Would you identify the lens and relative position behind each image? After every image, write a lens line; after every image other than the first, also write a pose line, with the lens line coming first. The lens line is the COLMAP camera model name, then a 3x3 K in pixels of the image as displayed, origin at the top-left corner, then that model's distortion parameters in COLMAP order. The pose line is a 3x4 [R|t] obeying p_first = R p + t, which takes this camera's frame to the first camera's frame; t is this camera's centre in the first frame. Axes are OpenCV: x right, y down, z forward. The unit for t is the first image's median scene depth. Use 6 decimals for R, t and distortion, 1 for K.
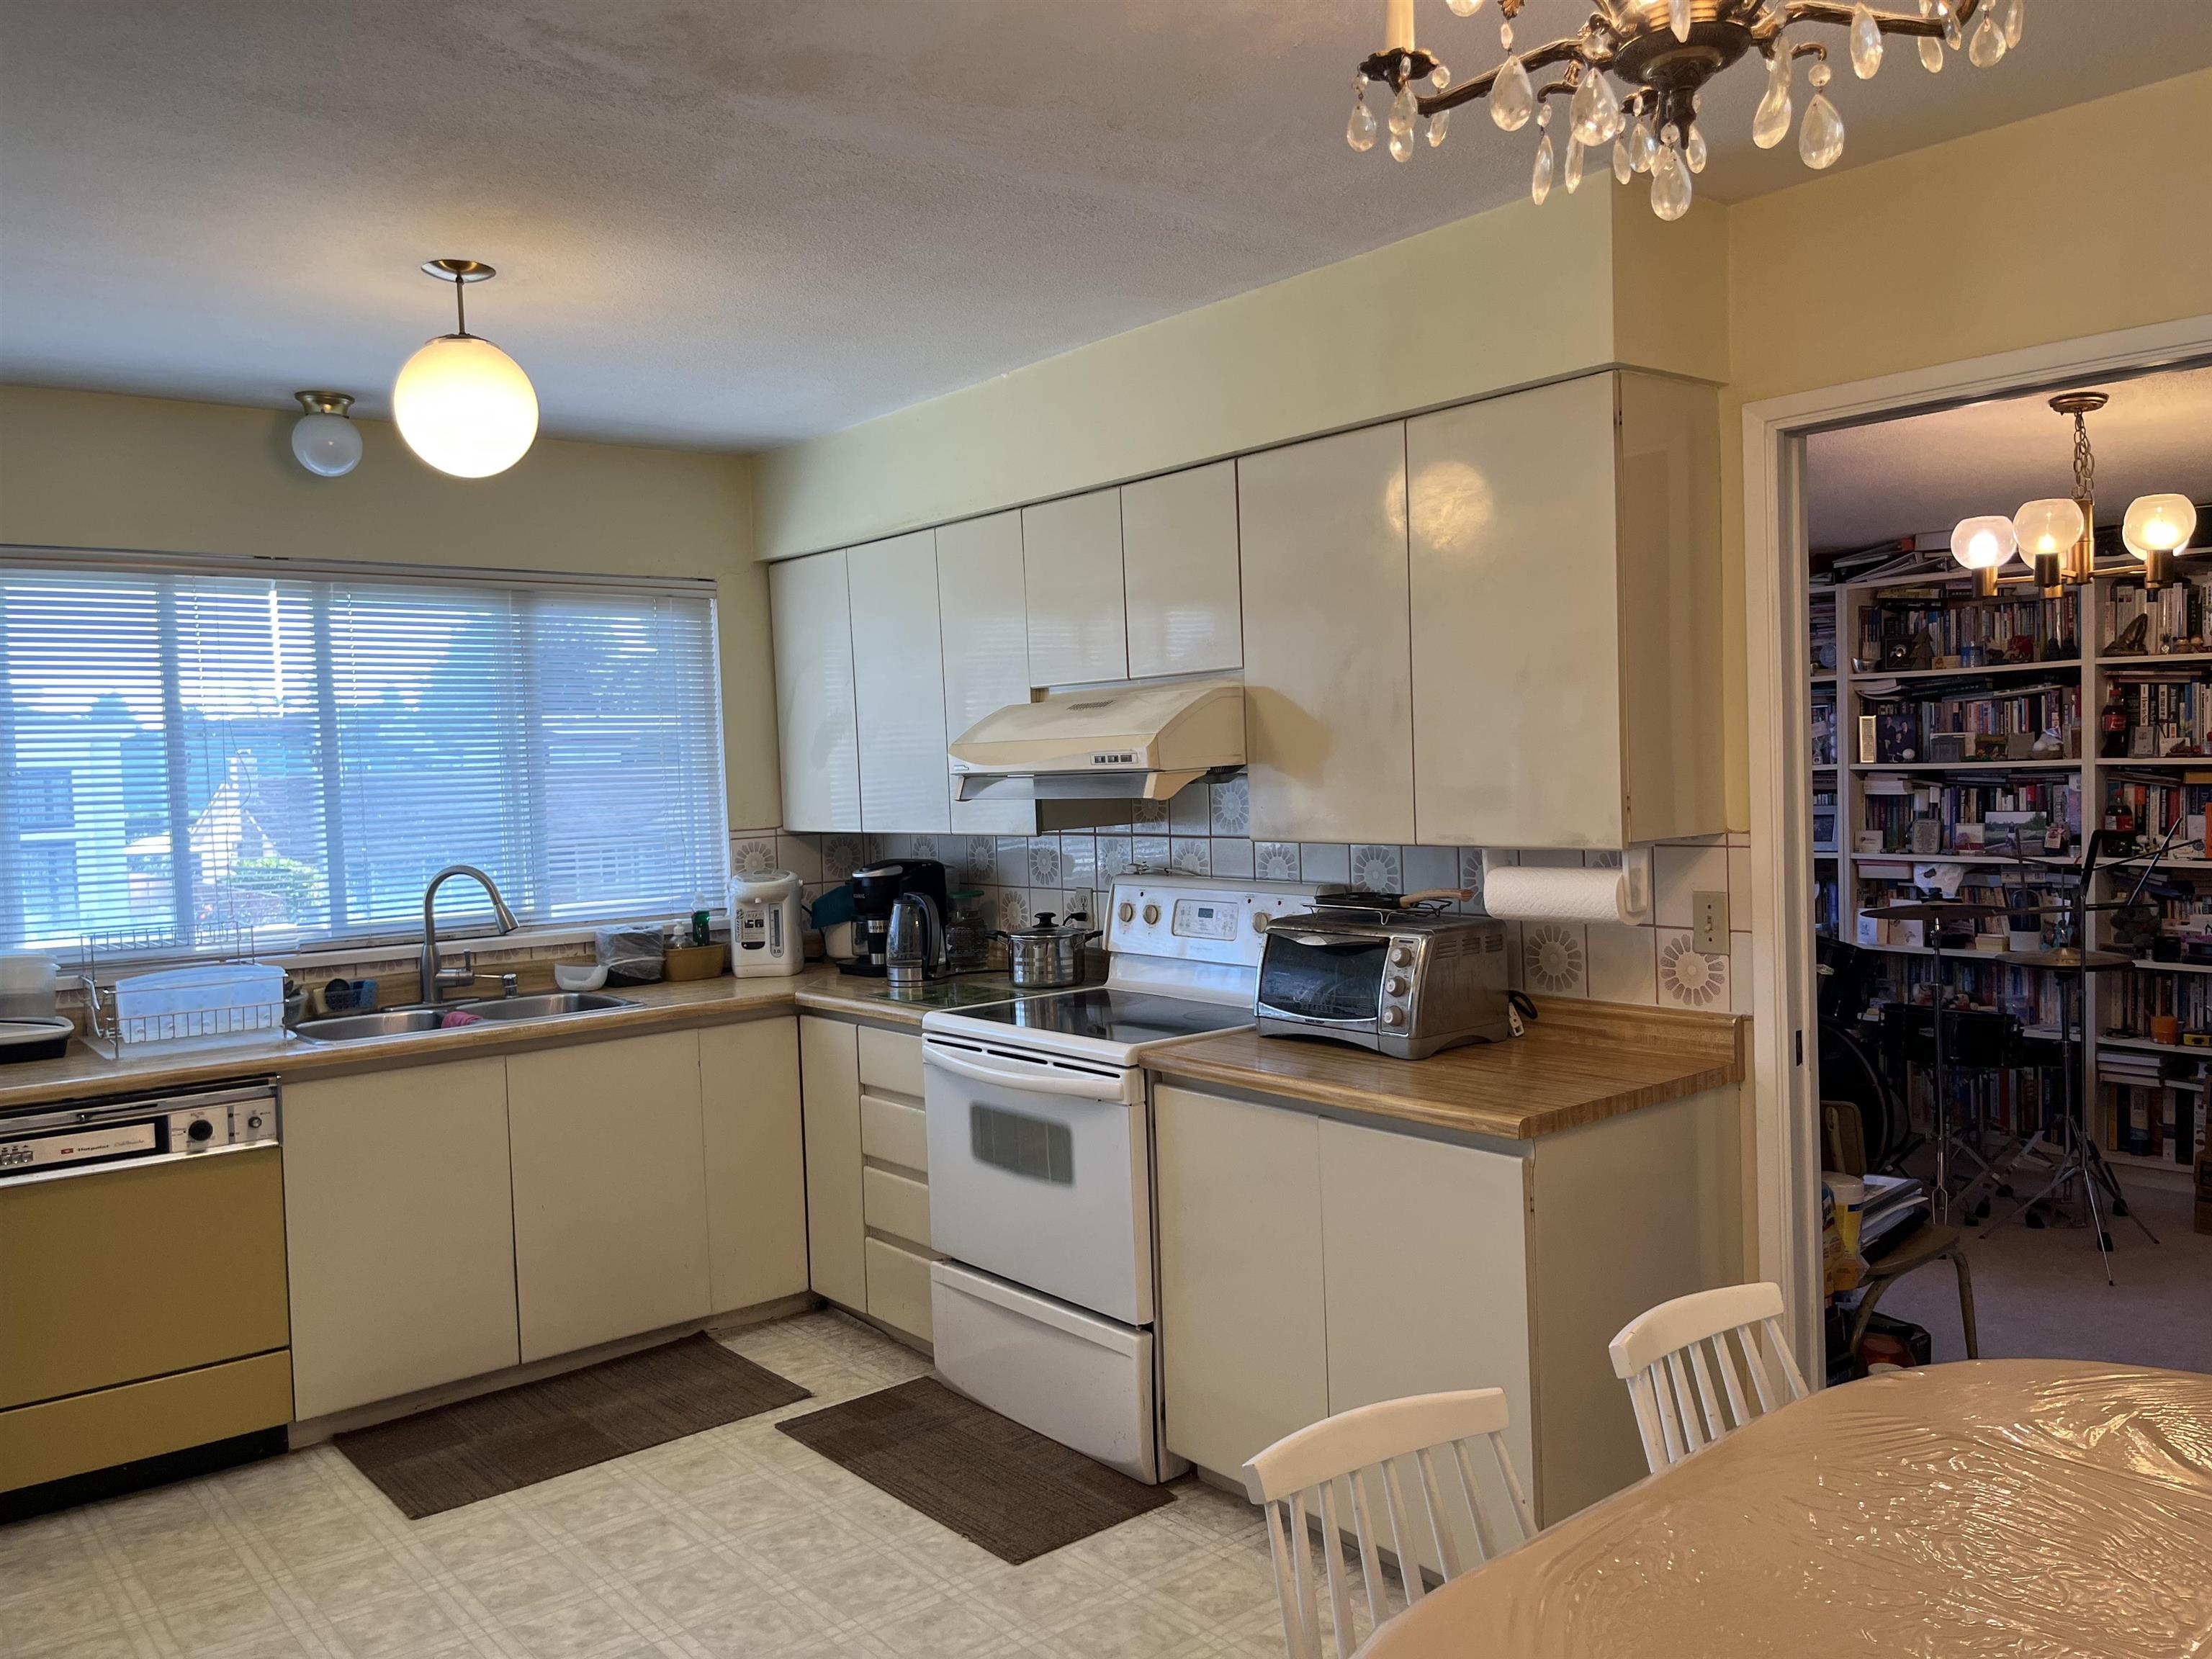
lens RADIAL K [[1696.1, 0, 1115.4], [0, 1696.1, 836.9], [0, 0, 1]] dist [0.053524, -0.050736]
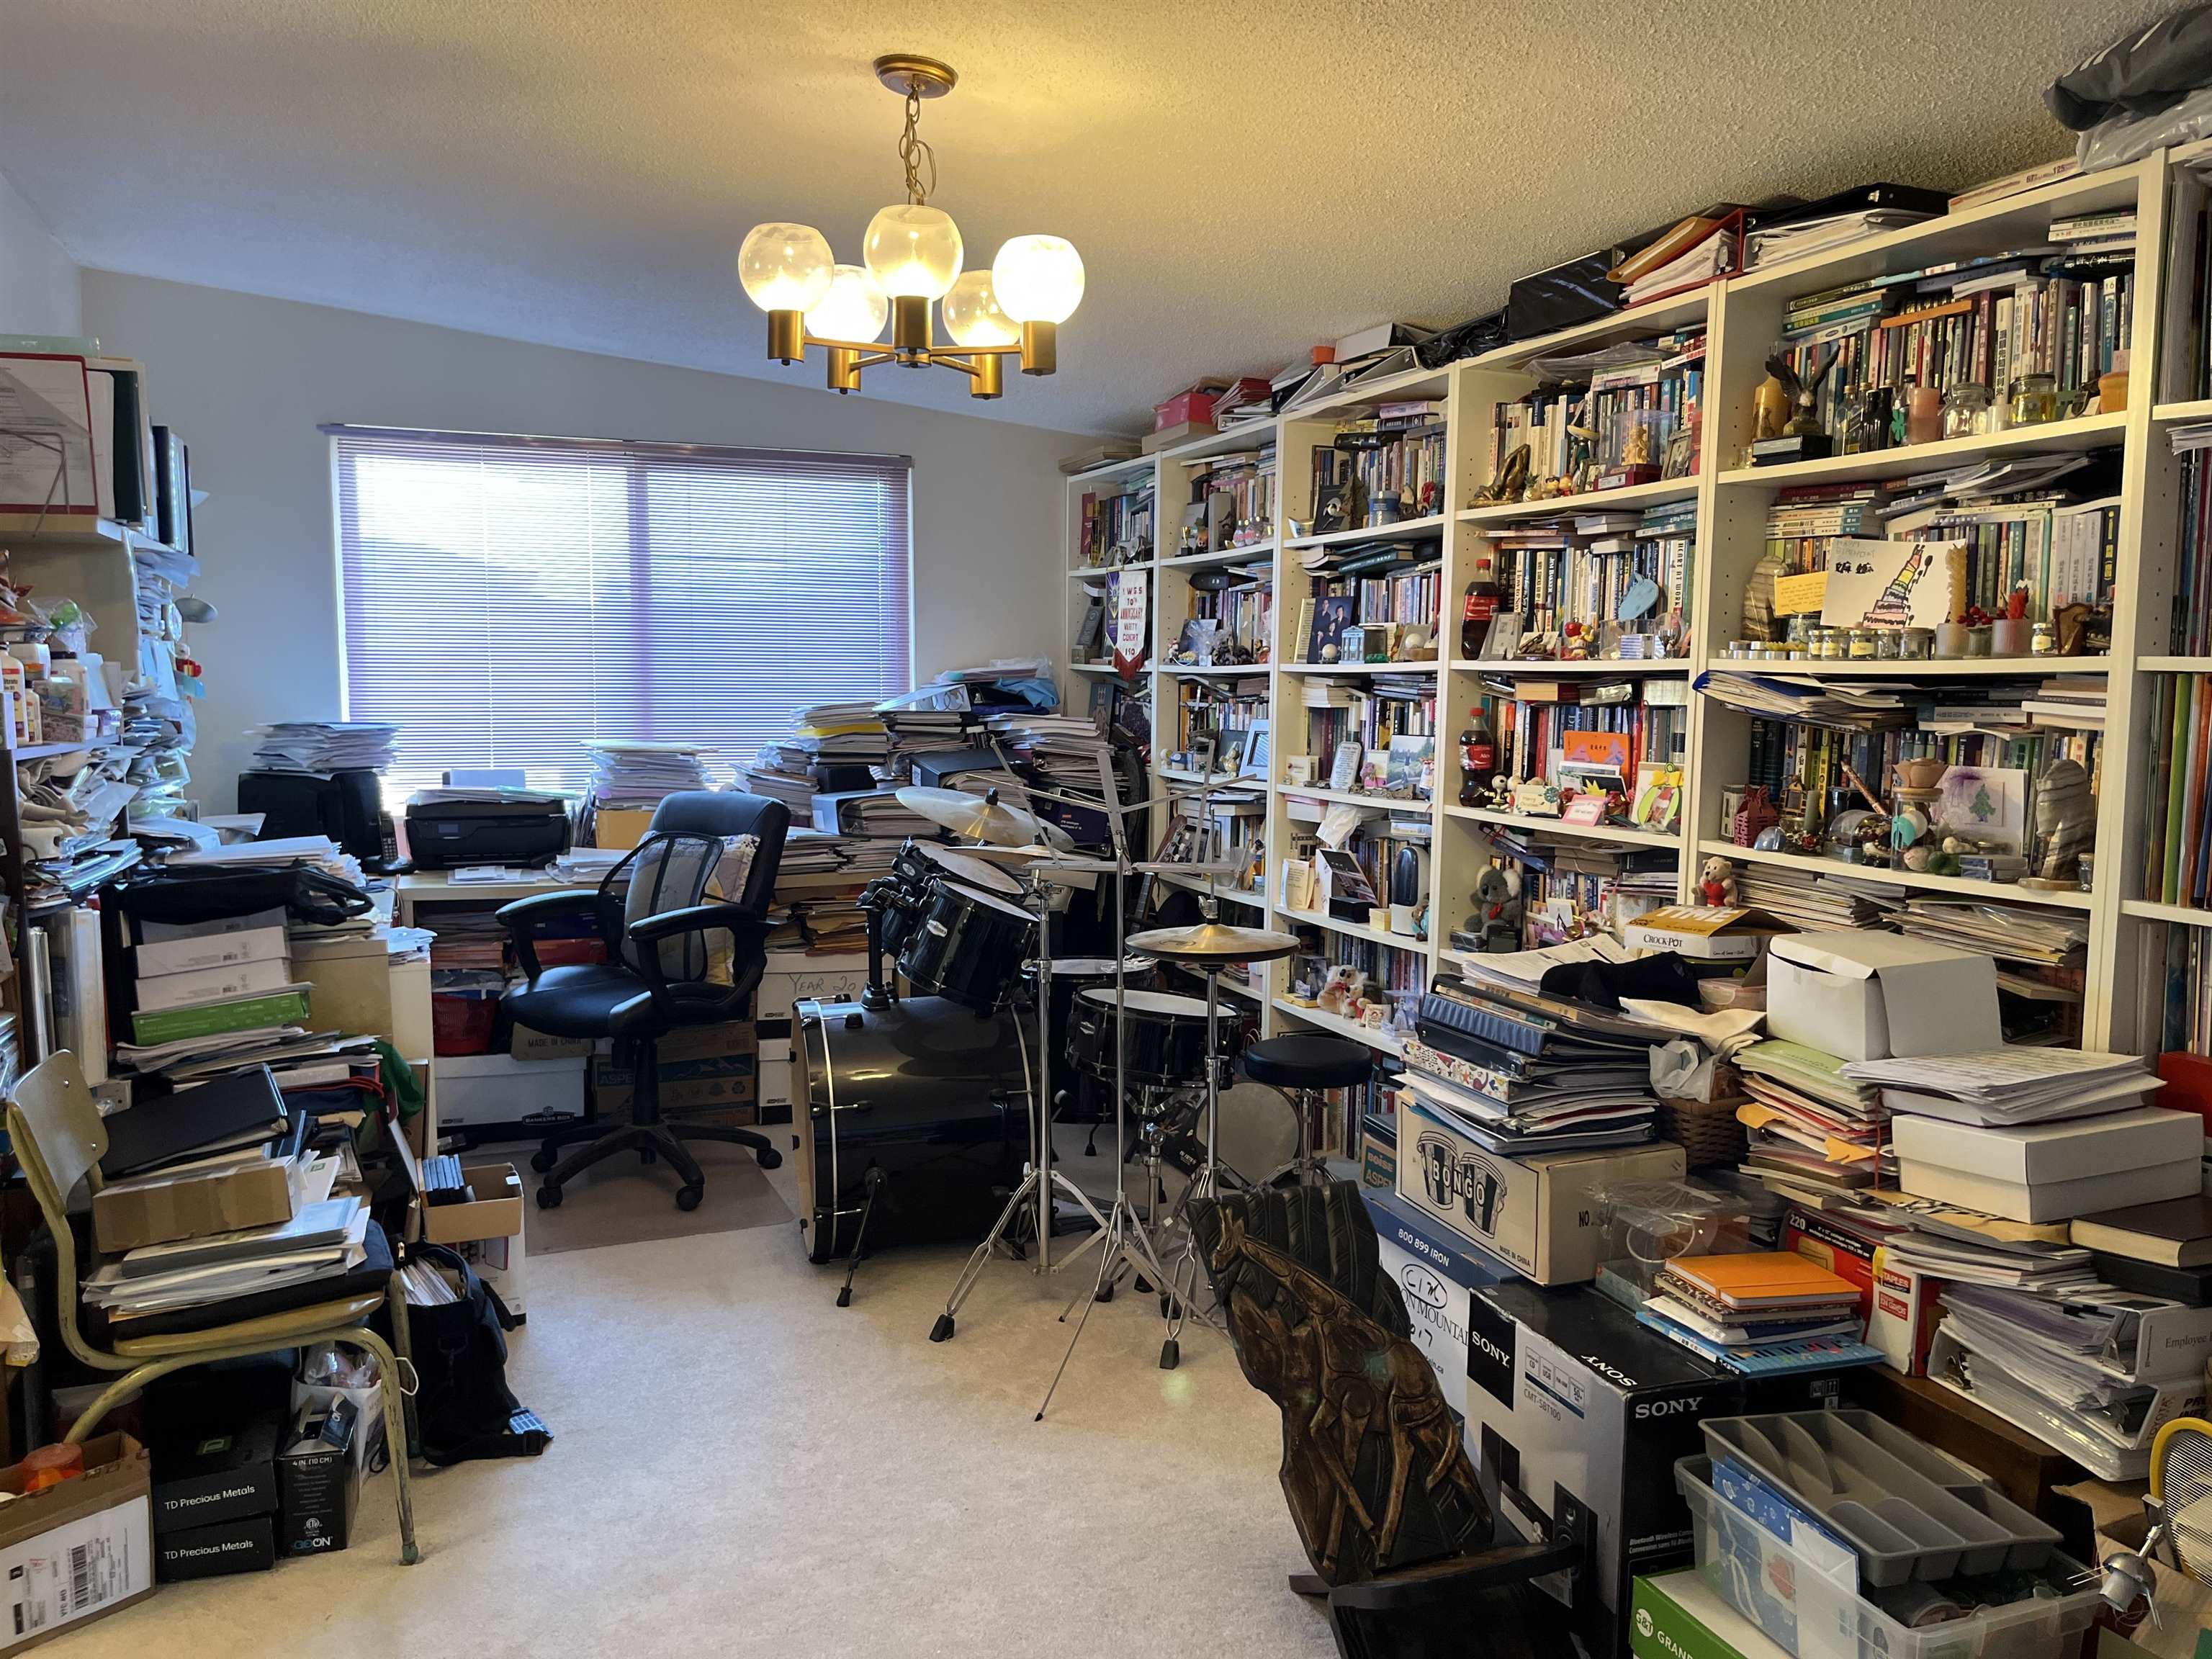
lens RADIAL K [[1696.1, 0, 1115.4], [0, 1696.1, 836.9], [0, 0, 1]] dist [0.053524, -0.050736]
pose [[0.950051, 0.064047, -0.305453, 0.684051], [-0.047009, 0.996917, 0.062820, -0.012459], [0.308535, -0.045323, 0.950133, 0.324789]]
